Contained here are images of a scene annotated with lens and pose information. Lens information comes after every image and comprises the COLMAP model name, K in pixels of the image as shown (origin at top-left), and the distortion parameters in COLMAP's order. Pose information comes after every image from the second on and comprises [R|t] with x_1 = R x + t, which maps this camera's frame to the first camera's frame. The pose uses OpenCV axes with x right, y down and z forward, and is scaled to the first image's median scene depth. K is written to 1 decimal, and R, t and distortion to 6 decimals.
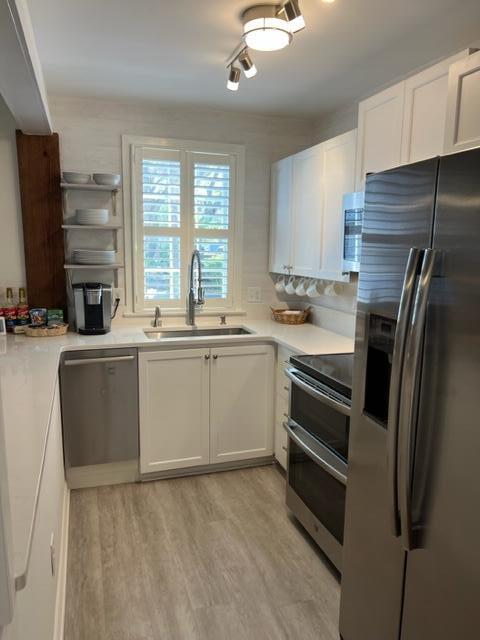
lens RADIAL K [[479.3, 0, 235.5], [0, 479.3, 323.1], [0, 0, 1]] dist [0.058223, -0.069156]
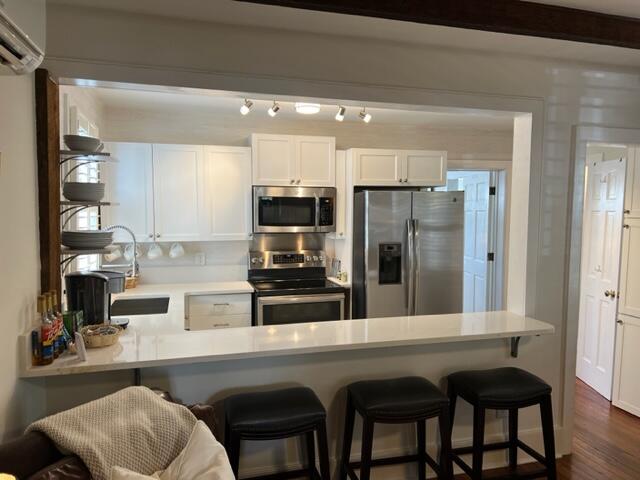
lens RADIAL K [[479.3, 0, 320.6], [0, 479.3, 239.7], [0, 0, 1]] dist [0.058223, -0.069156]
pose [[0.039334, -0.077205, 0.996239, -1.030179], [0.155653, 0.985313, 0.070212, -0.124266], [-0.987028, 0.152306, 0.050774, 0.536352]]
